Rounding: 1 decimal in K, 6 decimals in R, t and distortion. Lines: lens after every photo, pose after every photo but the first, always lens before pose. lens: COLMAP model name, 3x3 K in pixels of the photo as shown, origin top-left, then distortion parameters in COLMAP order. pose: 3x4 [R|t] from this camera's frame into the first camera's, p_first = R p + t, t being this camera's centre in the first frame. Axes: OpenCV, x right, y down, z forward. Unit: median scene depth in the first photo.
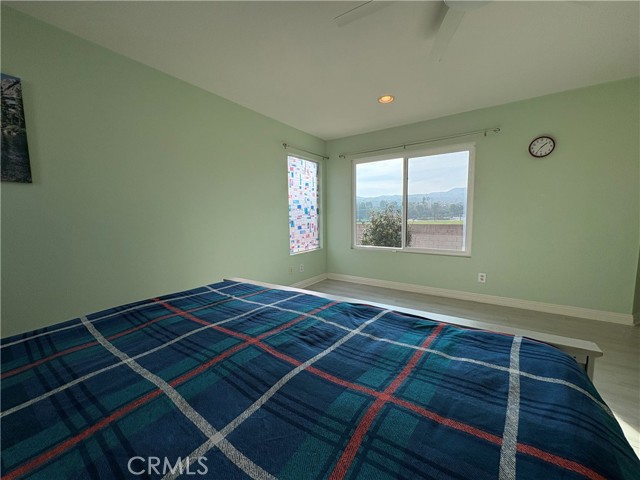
lens RADIAL K [[255.9, 0, 320.1], [0, 255.9, 241.9], [0, 0, 1]] dist [0.002187, -0.001000]
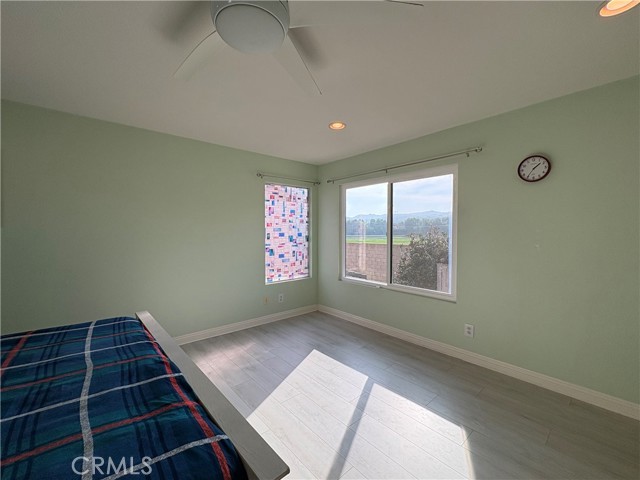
lens RADIAL K [[269.5, 0, 320.5], [0, 269.5, 238.9], [0, 0, 1]] dist [0.000075, -0.000601]
pose [[0.968056, 0.018878, -0.250024, 0.328229], [-0.037450, 0.996863, -0.069732, -0.056519], [0.247923, 0.076868, 0.965725, 0.048285]]
